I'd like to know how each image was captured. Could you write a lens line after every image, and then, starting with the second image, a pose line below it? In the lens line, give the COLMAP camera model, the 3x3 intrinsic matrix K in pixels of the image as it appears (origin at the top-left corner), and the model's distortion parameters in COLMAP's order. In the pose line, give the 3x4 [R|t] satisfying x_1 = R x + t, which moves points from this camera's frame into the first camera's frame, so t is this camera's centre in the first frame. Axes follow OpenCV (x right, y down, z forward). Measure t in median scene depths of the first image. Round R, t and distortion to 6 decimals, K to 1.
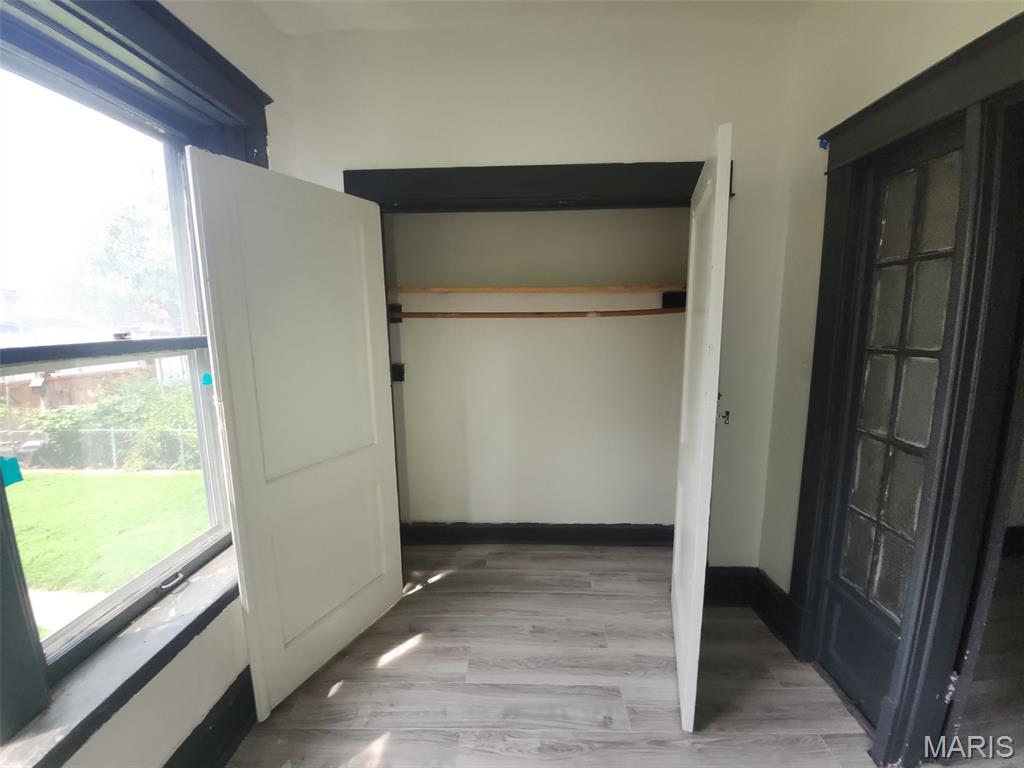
lens RADIAL K [[408.5, 0, 518.0], [0, 408.5, 380.3], [0, 0, 1]] dist [-0.014370, -0.000340]
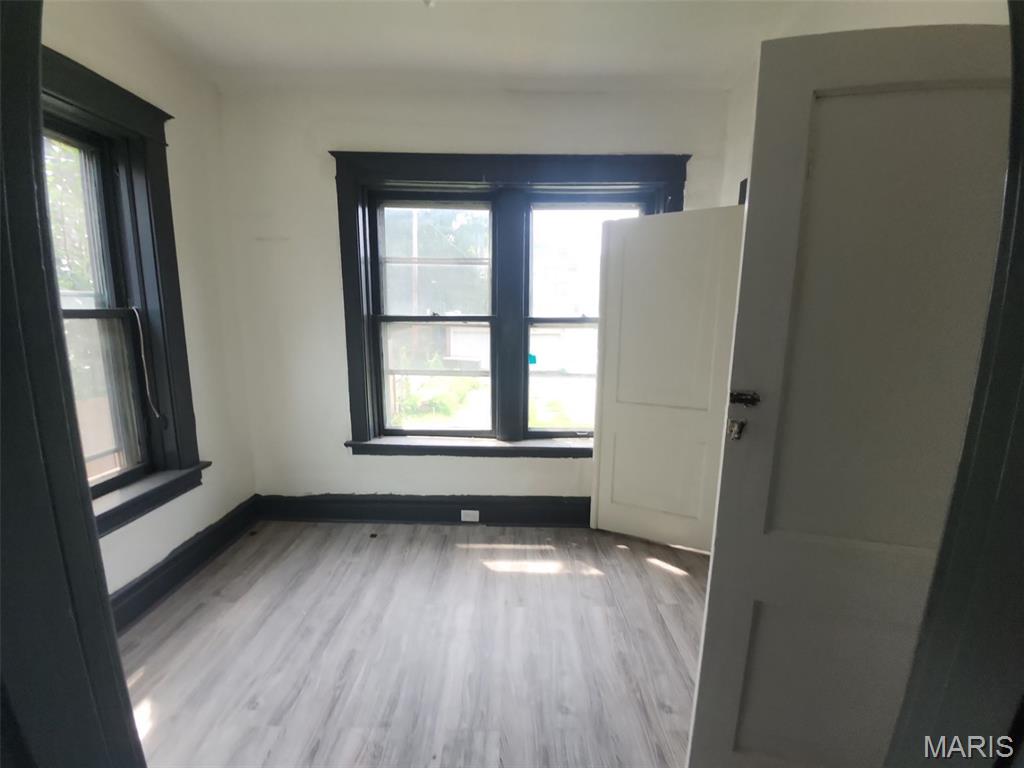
lens RADIAL K [[408.5, 0, 518.0], [0, 408.5, 380.3], [0, 0, 1]] dist [-0.014370, -0.000340]
pose [[0.035842, 0.176713, -0.983610, 1.040921], [-0.147965, 0.974332, 0.169655, -0.076175], [0.988343, 0.139459, 0.061070, 0.445414]]
